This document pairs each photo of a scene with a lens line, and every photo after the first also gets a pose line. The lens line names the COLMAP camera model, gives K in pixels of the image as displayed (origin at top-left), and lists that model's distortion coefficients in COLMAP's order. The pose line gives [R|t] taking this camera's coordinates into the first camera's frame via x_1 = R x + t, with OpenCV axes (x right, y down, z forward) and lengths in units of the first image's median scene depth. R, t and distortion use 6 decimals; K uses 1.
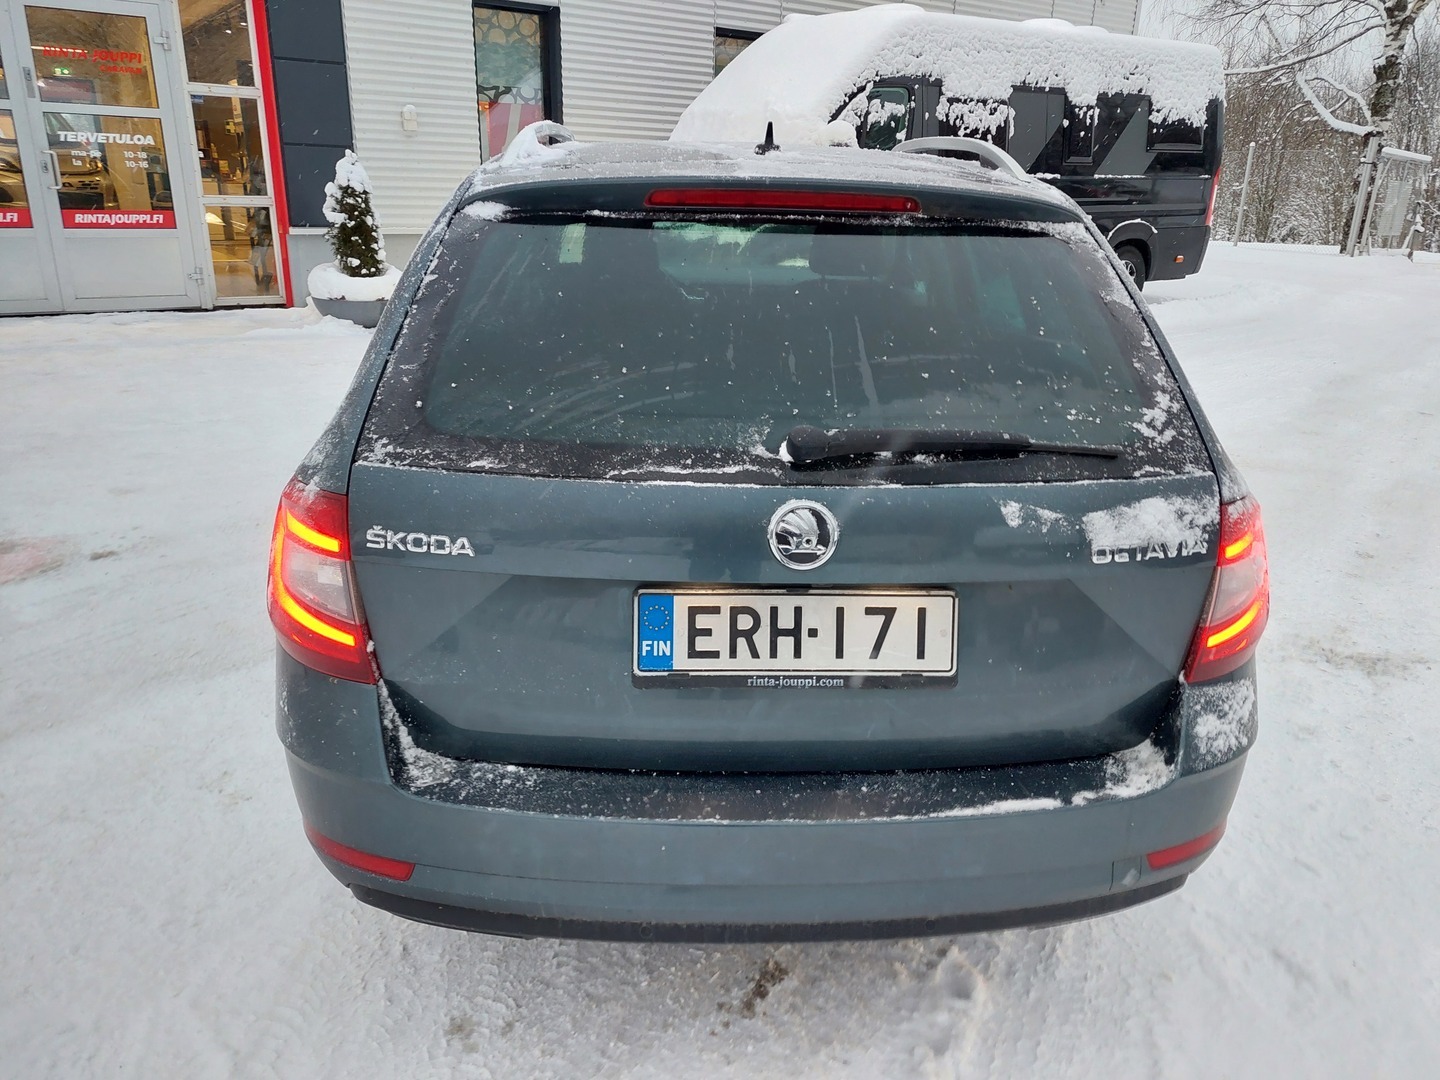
lens RADIAL K [[1043.2, 0, 752.2], [0, 1043.2, 547.9], [0, 0, 1]] dist [0.170601, -0.258741]
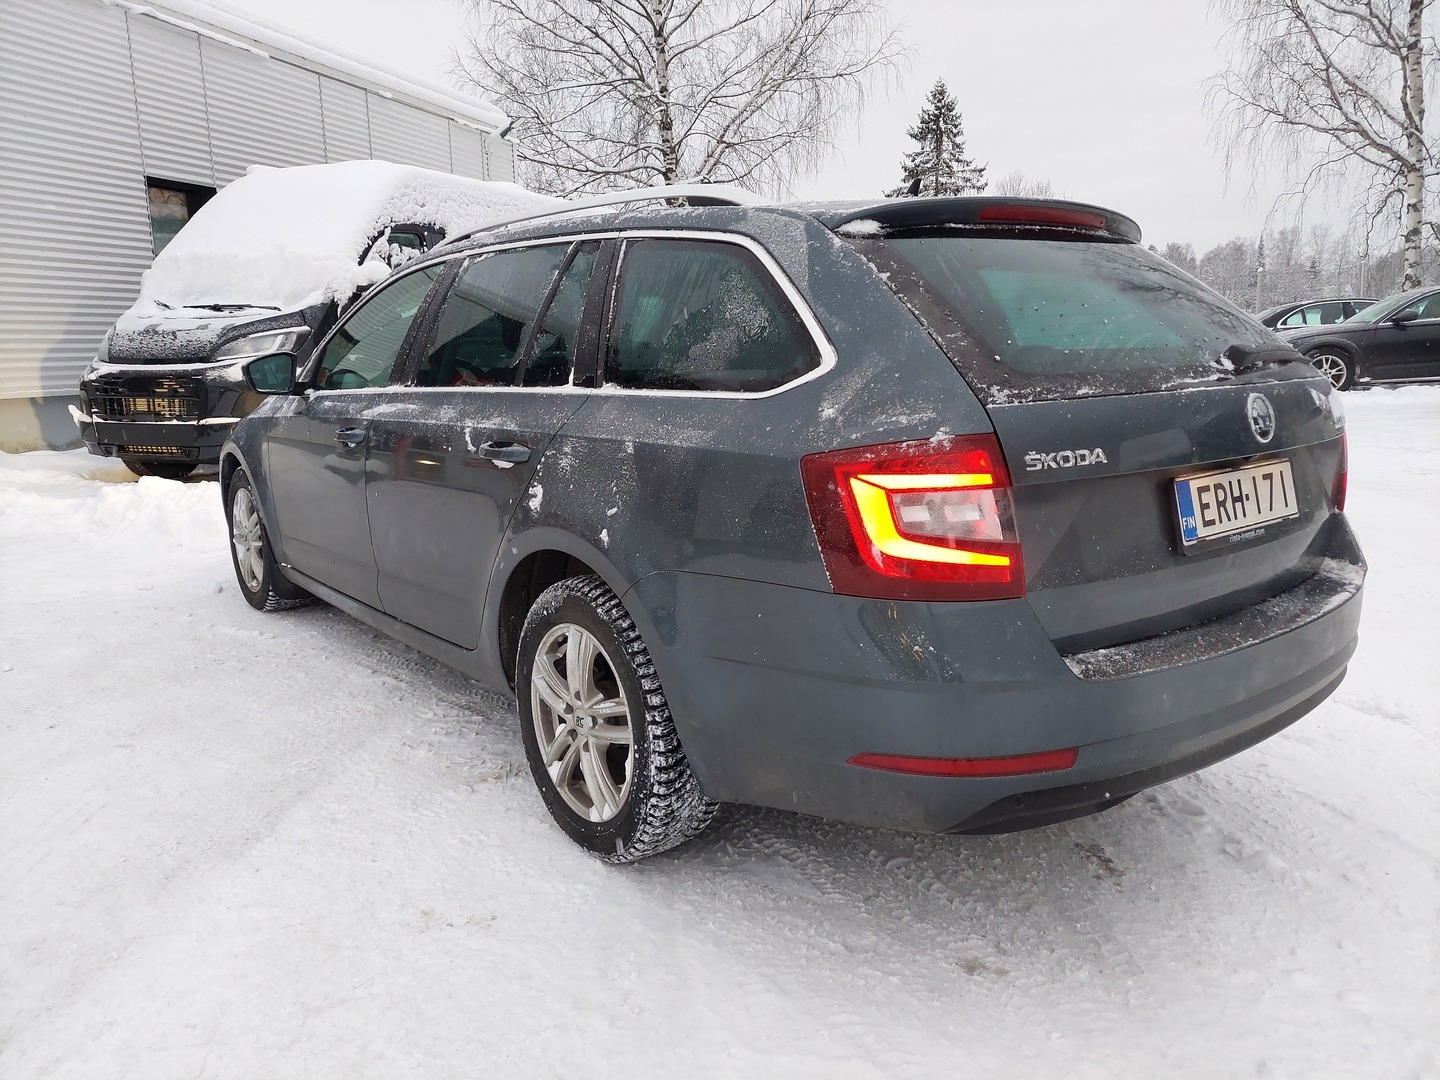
lens RADIAL K [[1055.8, 0, 720.0], [0, 1055.8, 540.0], [0, 0, 1]] dist [0.026450, -0.004172]
pose [[0.818632, -0.150631, 0.554212, -1.265335], [0.234366, 0.968605, -0.082923, 0.087855], [-0.524322, 0.197772, 0.828235, 0.222225]]
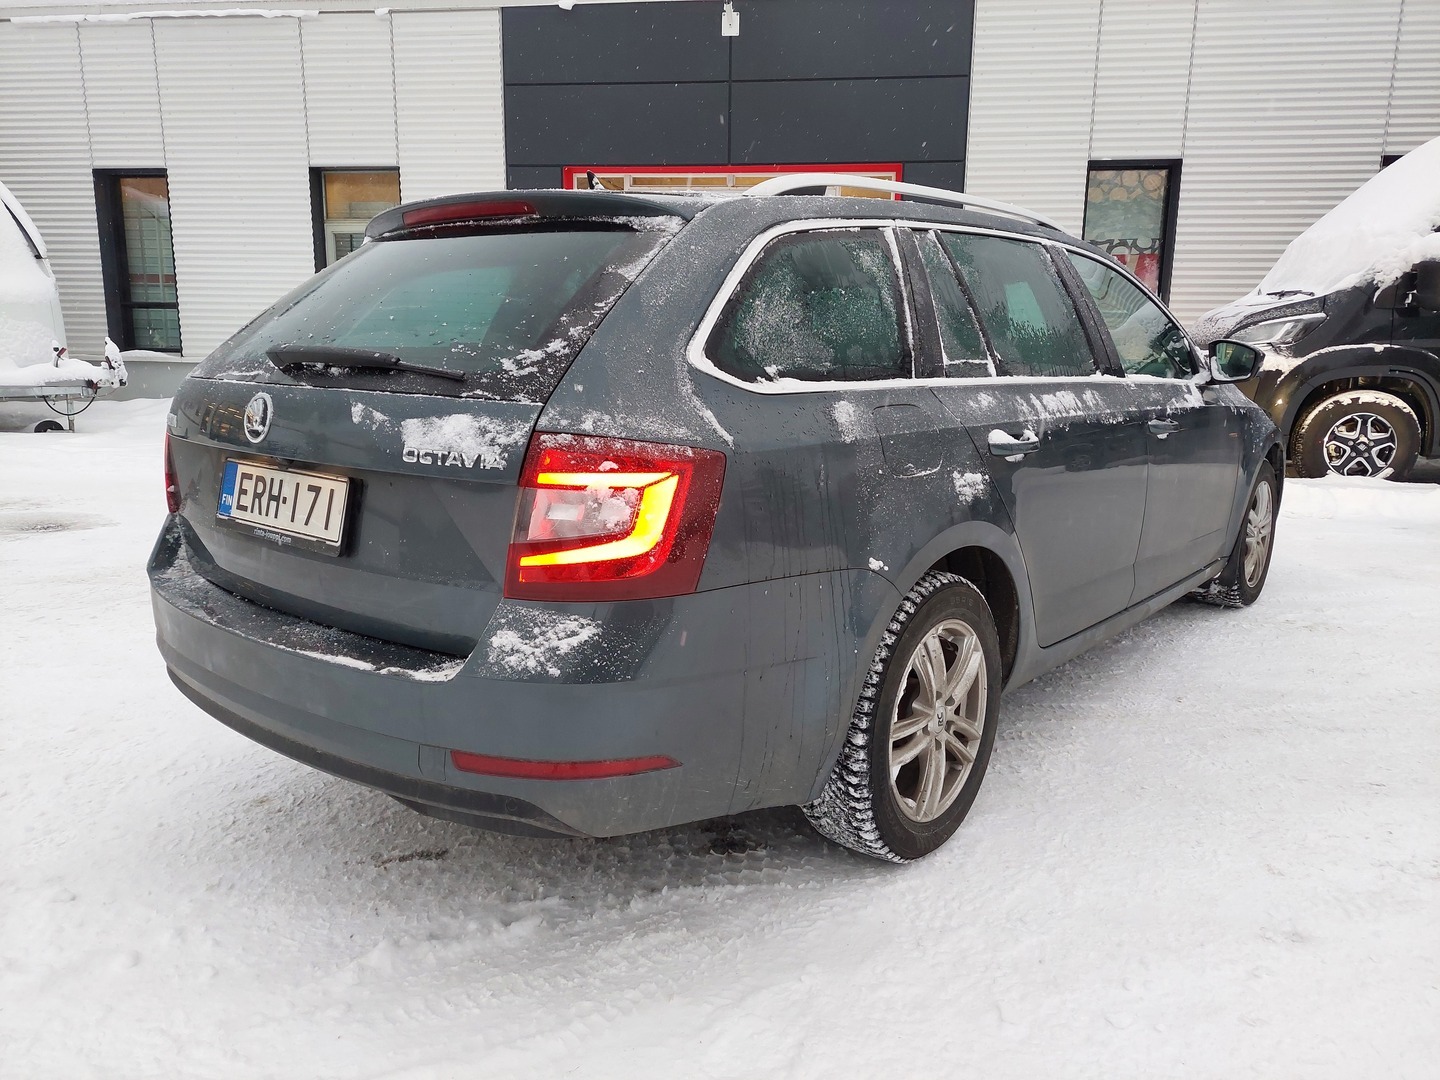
lens RADIAL K [[1055.8, 0, 720.0], [0, 1055.8, 540.0], [0, 0, 1]] dist [0.026450, -0.004172]
pose [[0.725543, 0.107682, -0.679700, 1.371253], [-0.219414, 0.972332, -0.080170, 0.115608], [0.652262, 0.207303, 0.729095, 0.382014]]
